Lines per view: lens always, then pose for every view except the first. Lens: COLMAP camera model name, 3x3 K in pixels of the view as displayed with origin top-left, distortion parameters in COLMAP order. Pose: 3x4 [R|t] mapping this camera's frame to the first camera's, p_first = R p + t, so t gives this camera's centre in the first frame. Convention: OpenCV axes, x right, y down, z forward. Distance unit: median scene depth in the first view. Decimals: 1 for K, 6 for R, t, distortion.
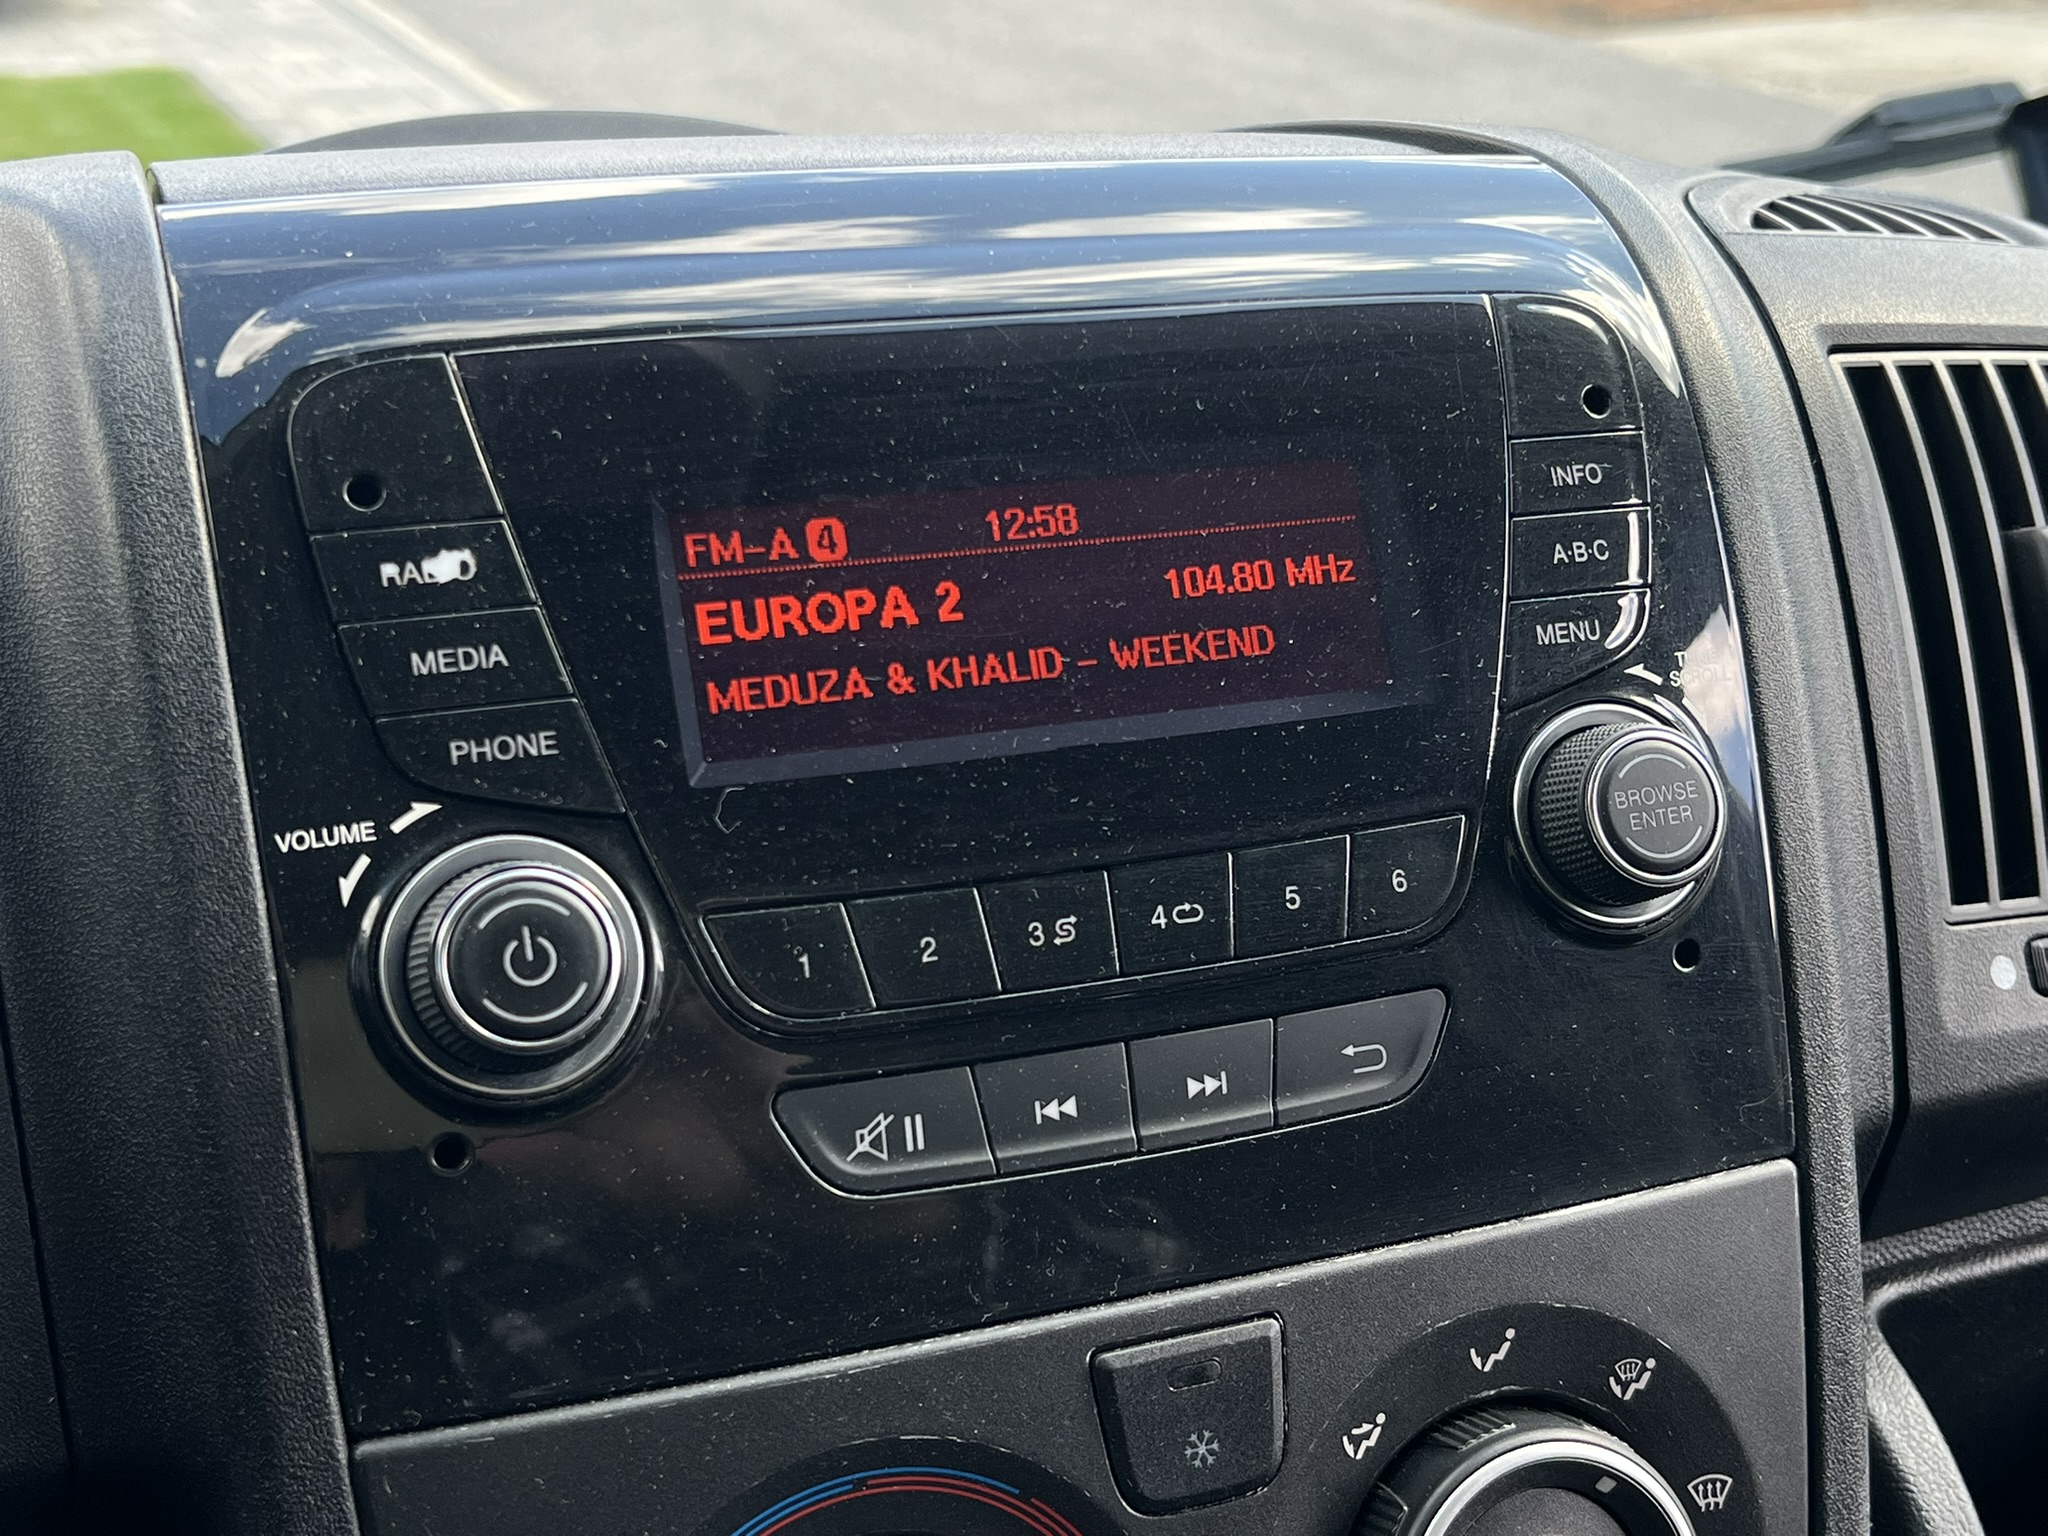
lens RADIAL K [[2691.7, 0, 1016.3], [0, 2691.7, 786.5], [0, 0, 1]] dist [0.044842, 0.000000]
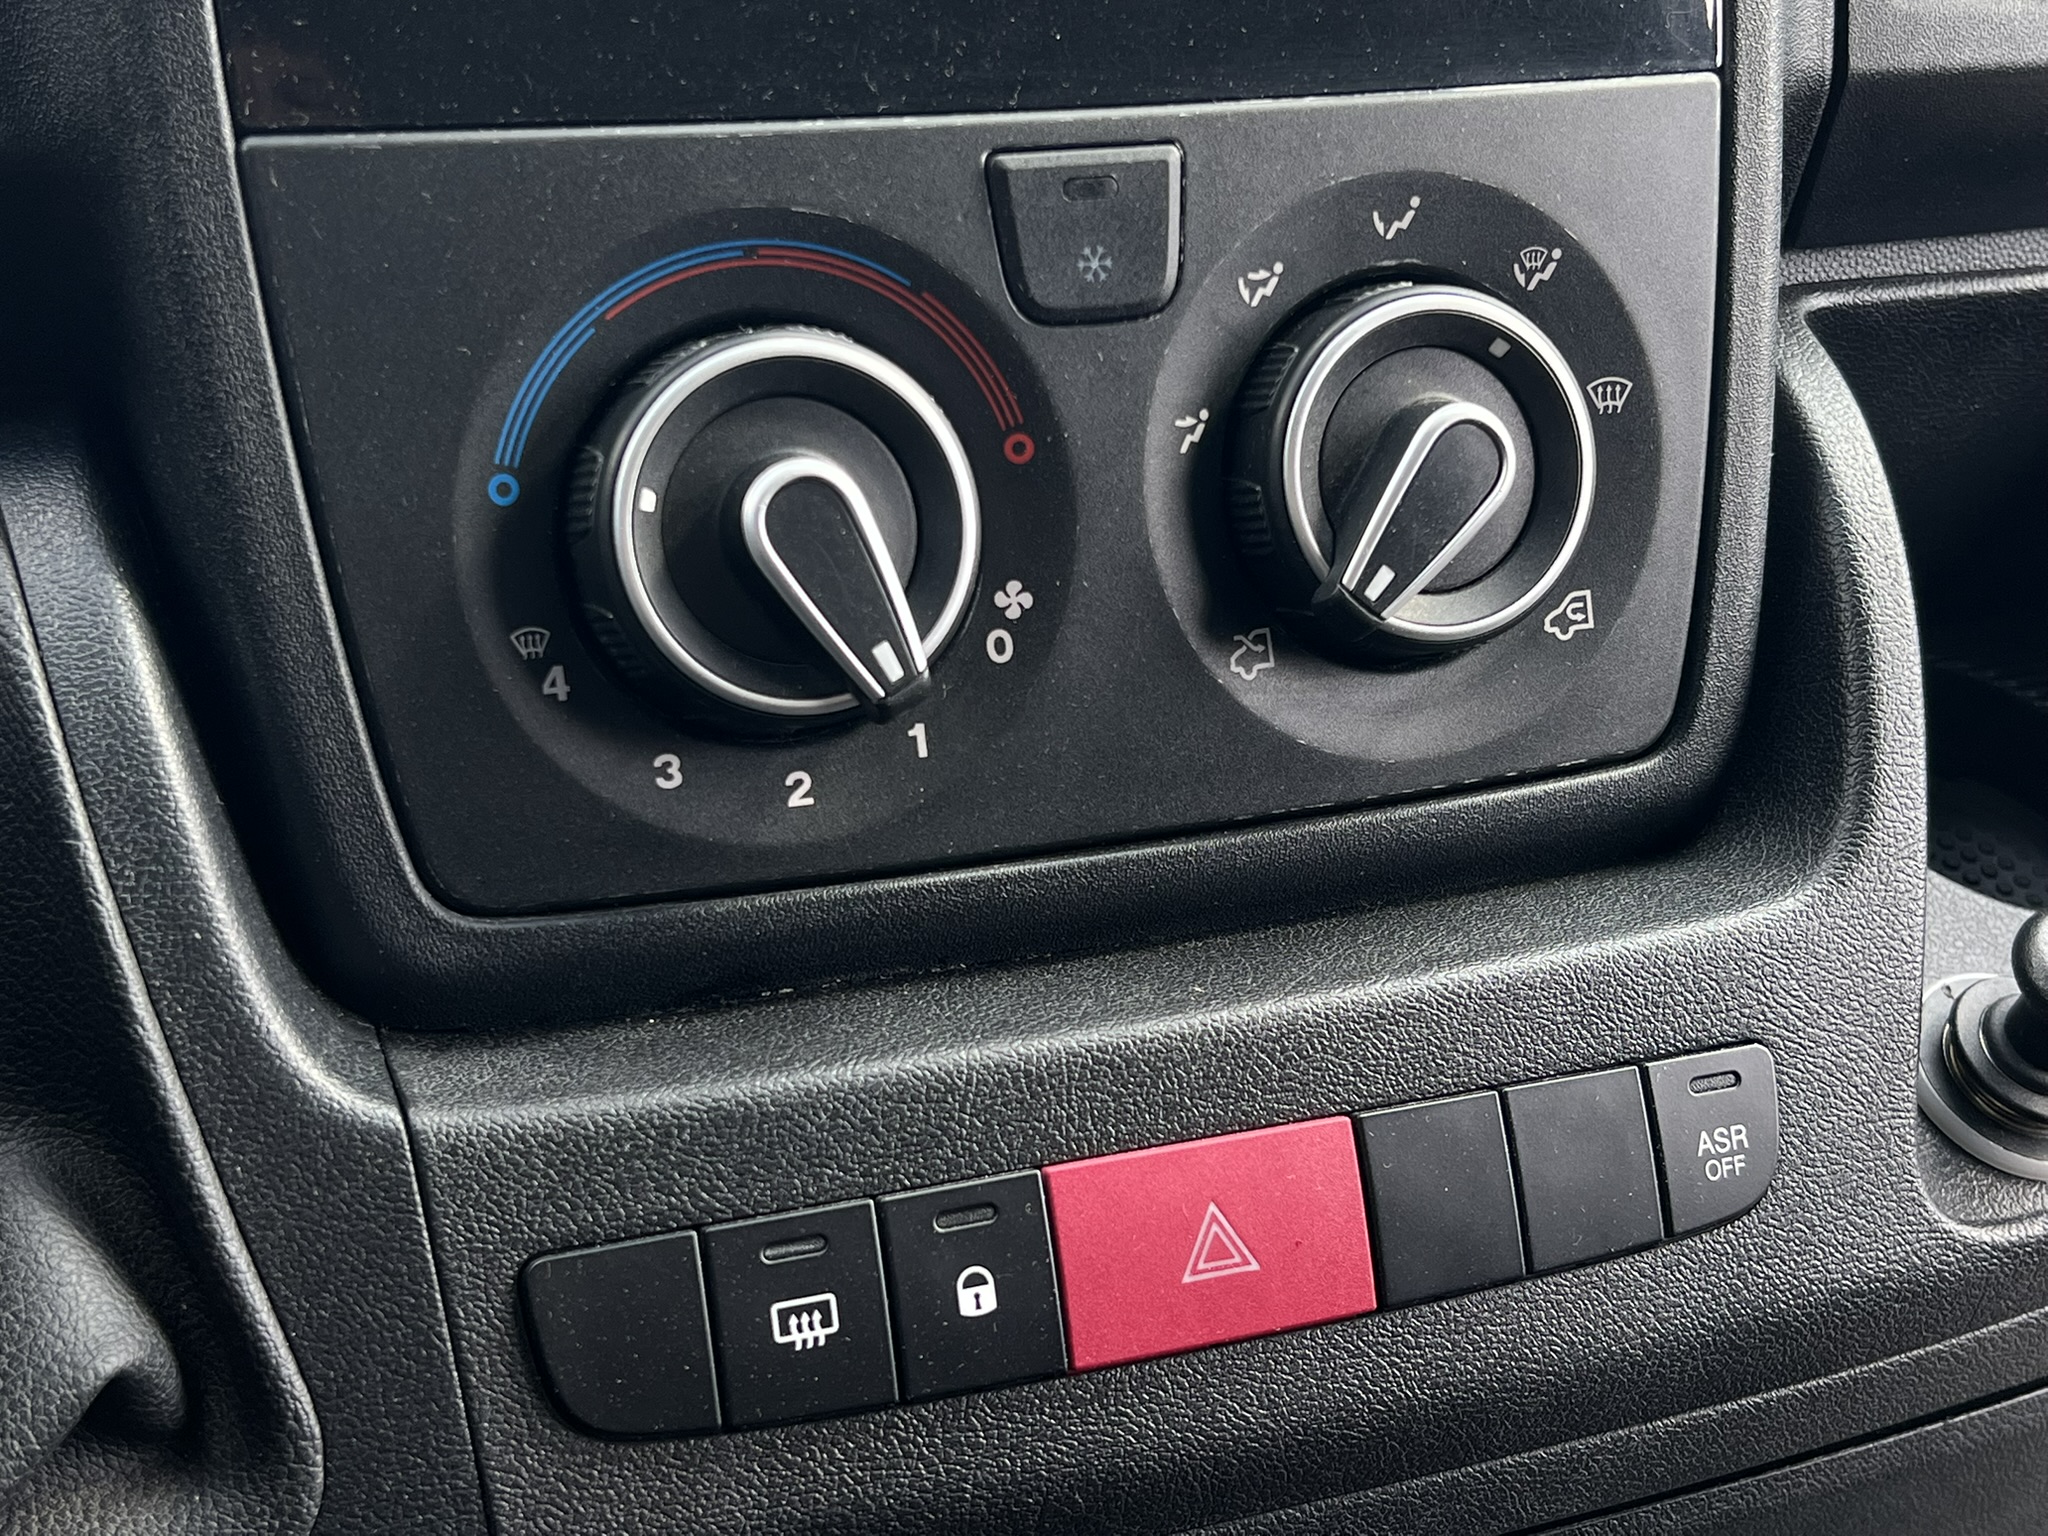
lens RADIAL K [[2691.7, 0, 1028.6], [0, 2691.7, 763.0], [0, 0, 1]] dist [0.044842, 0.000000]
pose [[0.999008, 0.039084, -0.021338, 0.071667], [-0.036781, 0.994373, 0.099344, 0.326403], [0.025101, -0.098461, 0.994824, -0.020575]]
